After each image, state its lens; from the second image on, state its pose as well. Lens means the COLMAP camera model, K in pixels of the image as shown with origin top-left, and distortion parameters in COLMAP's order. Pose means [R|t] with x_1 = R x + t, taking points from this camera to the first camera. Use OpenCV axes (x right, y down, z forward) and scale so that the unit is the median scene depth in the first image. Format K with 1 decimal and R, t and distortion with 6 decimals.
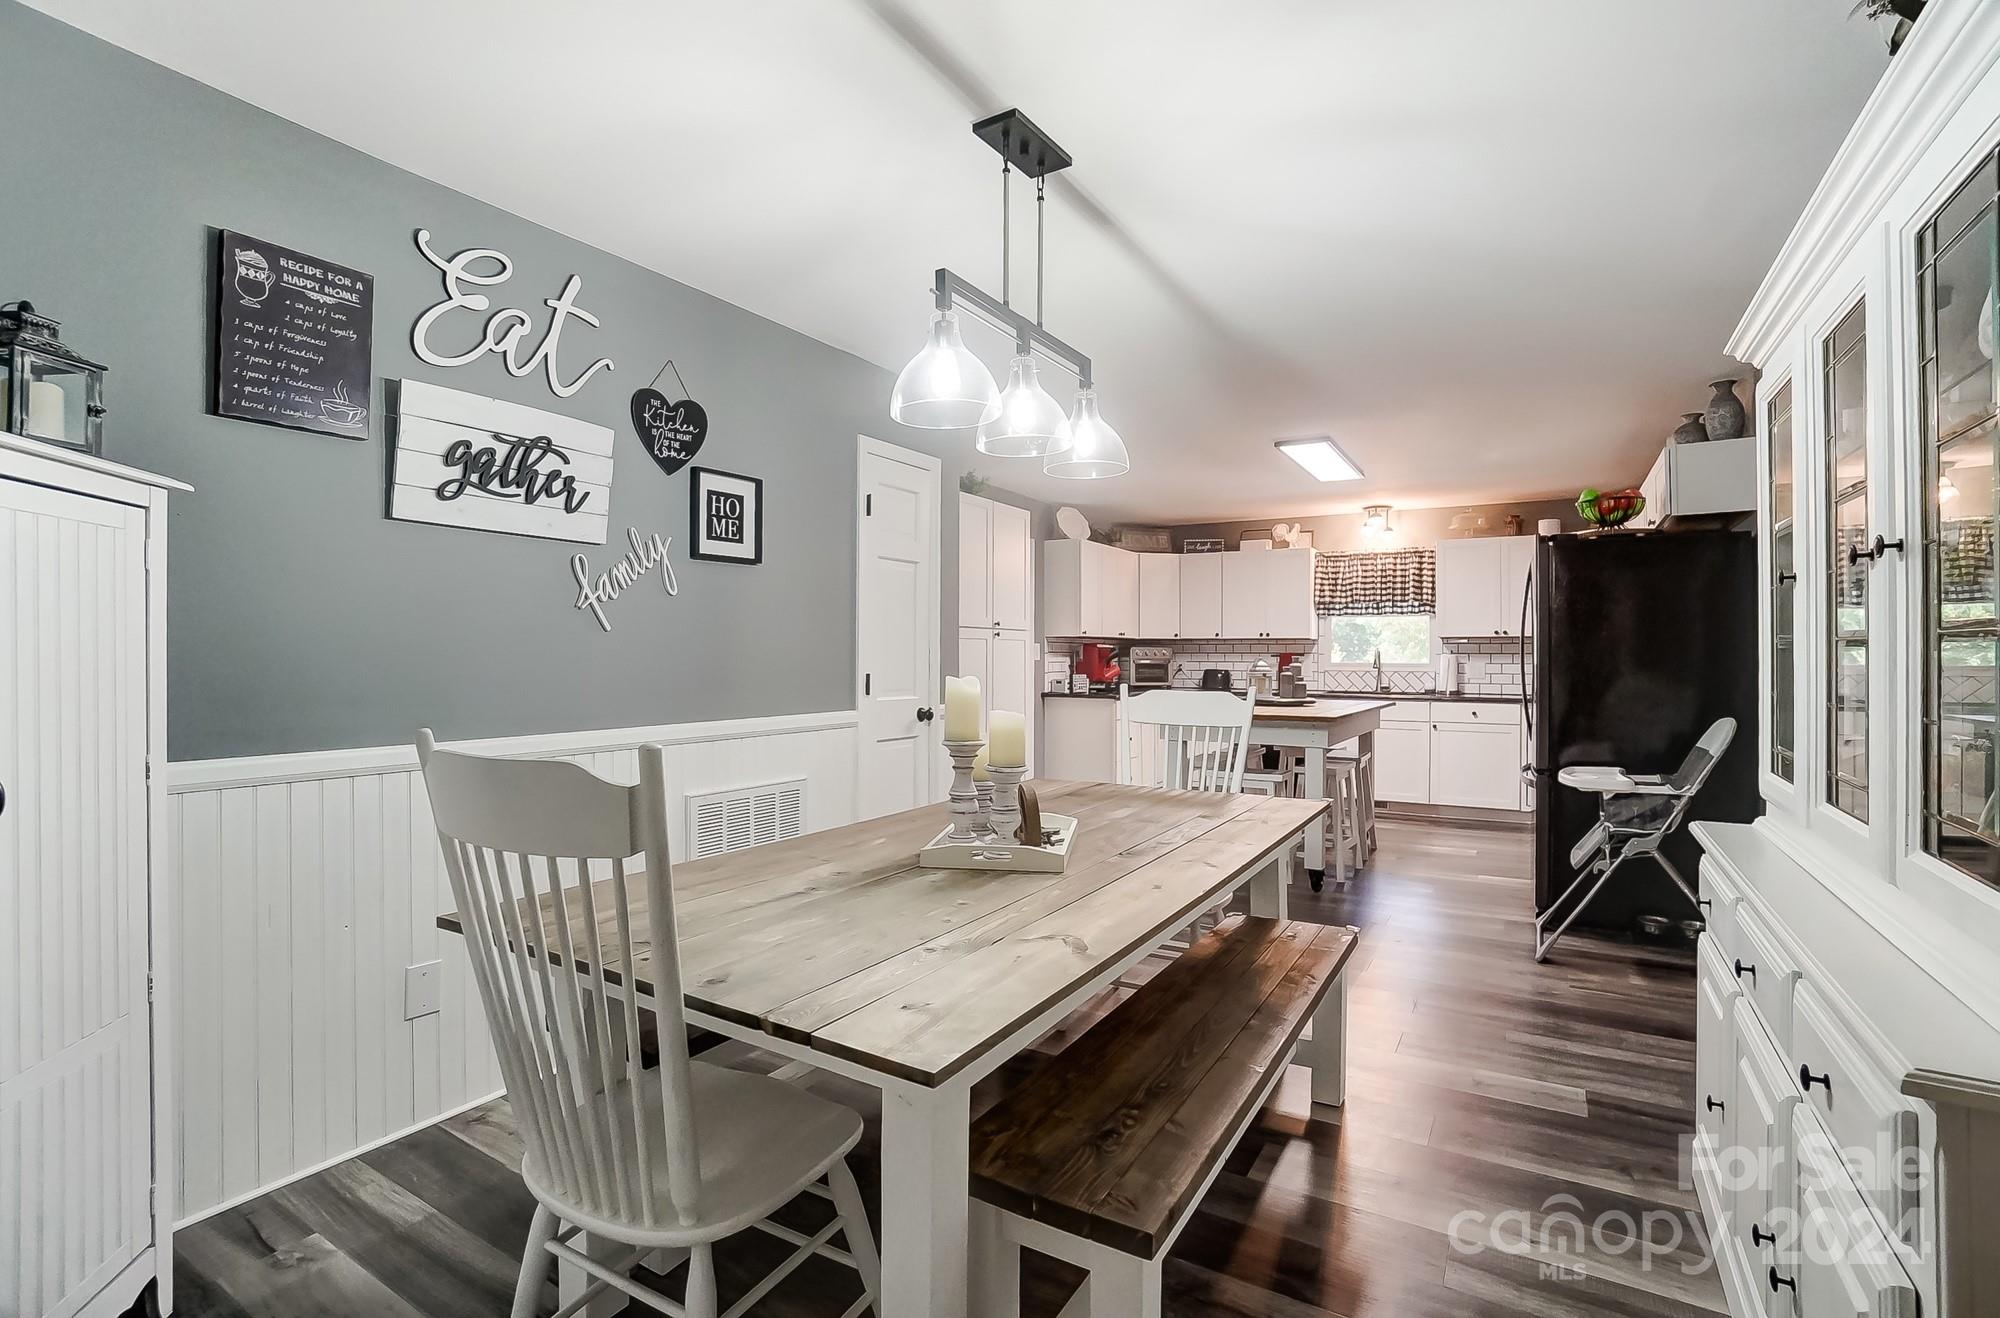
lens RADIAL K [[894.5, 0, 1000.0], [0, 894.5, 659.0], [0, 0, 1]] dist [-0.047089, 0.000334]
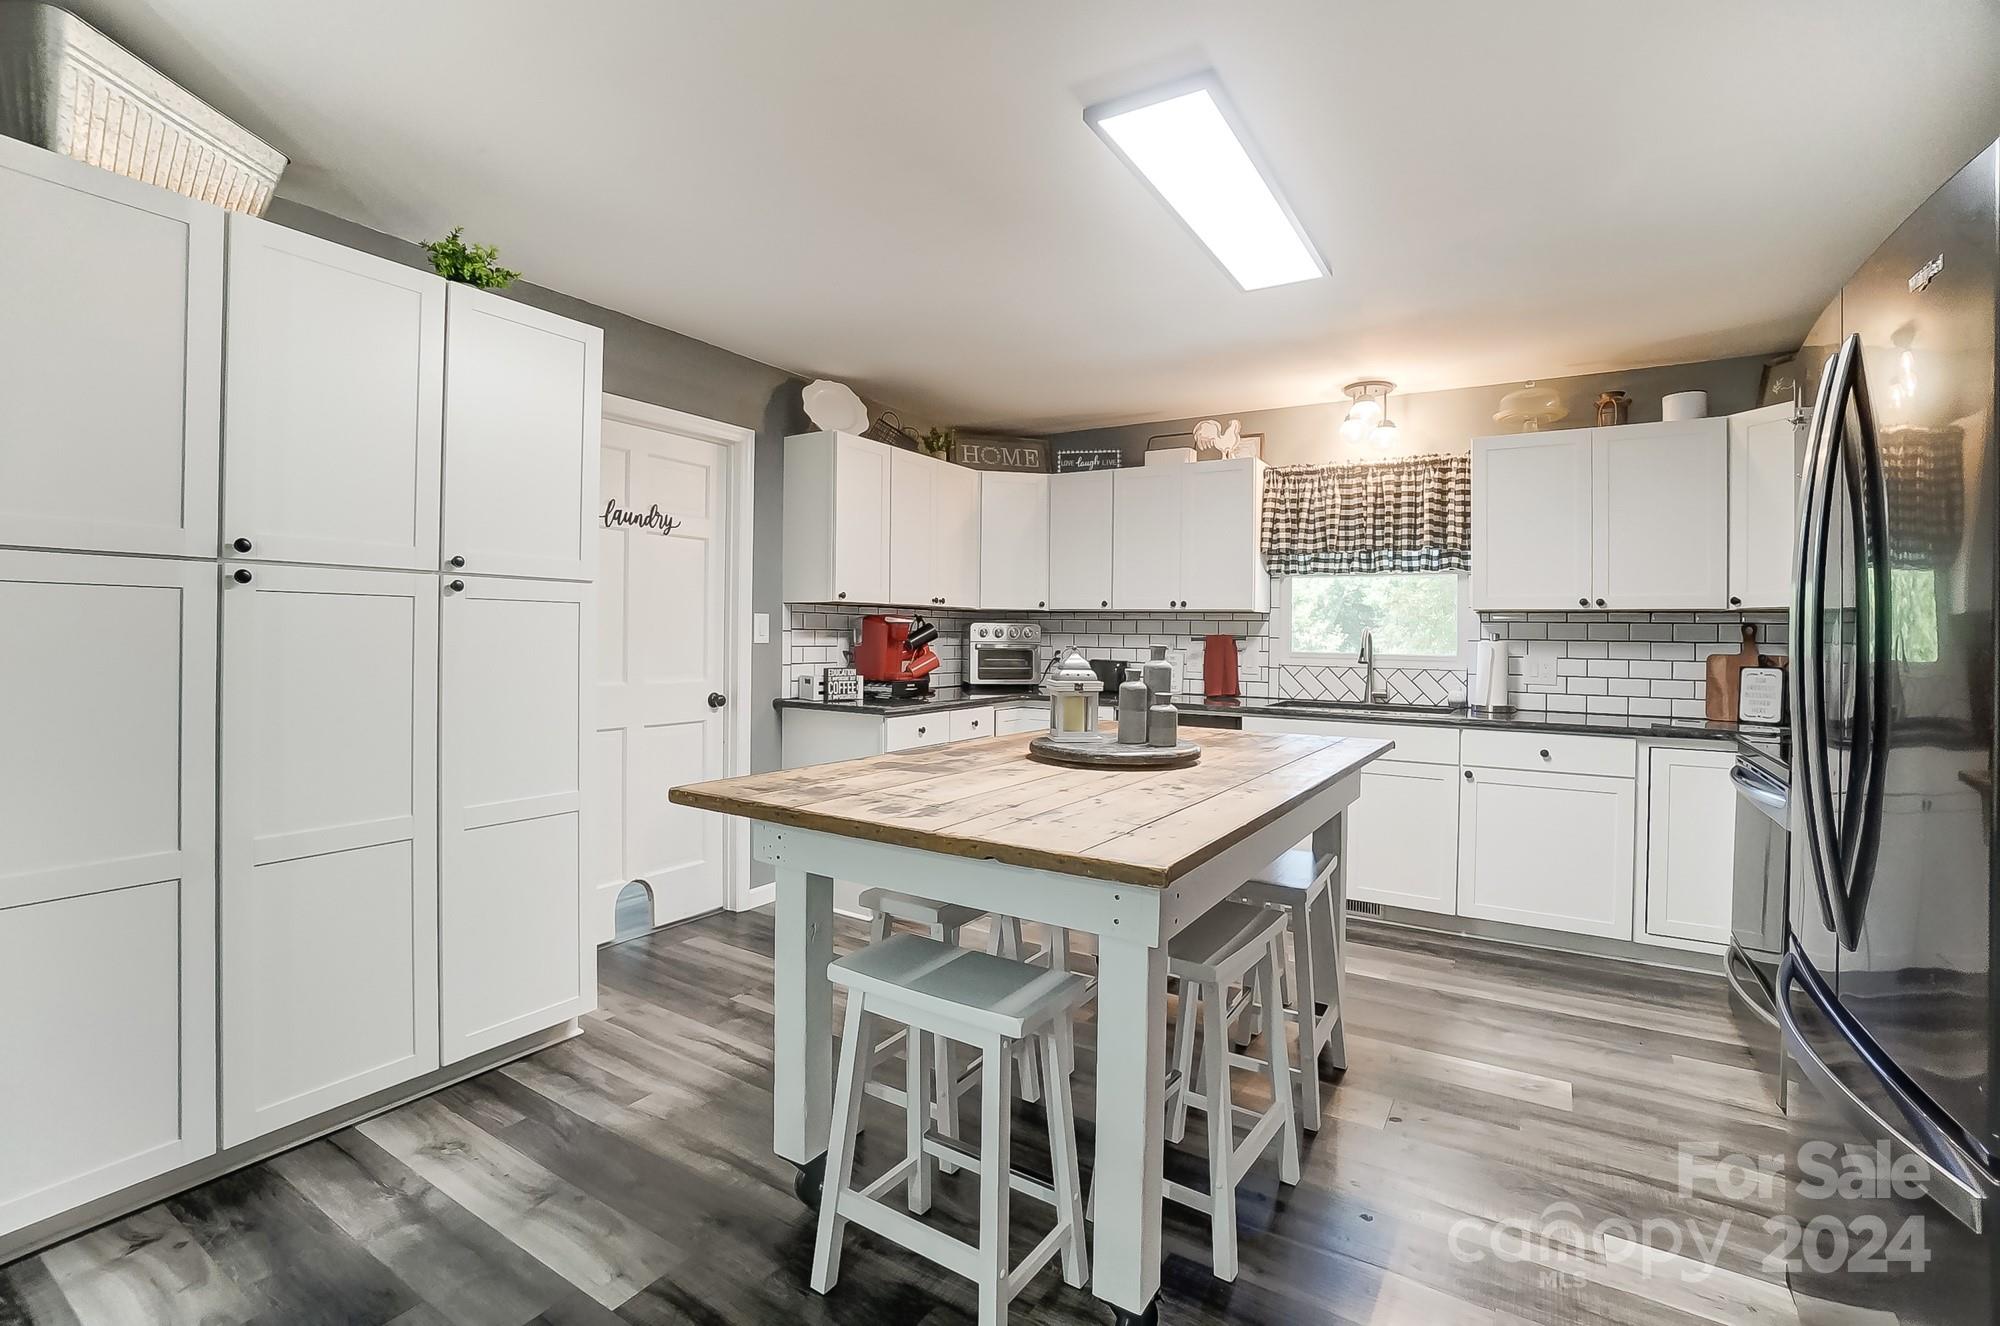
lens RADIAL K [[885.2, 0, 1005.7], [0, 885.2, 633.1], [0, 0, 1]] dist [-0.038531, 0.000894]
pose [[0.999895, 0.011778, -0.008399, 0.193907], [-0.011802, 0.999927, -0.002728, -0.005090], [0.008367, 0.002827, 0.999961, 0.421331]]
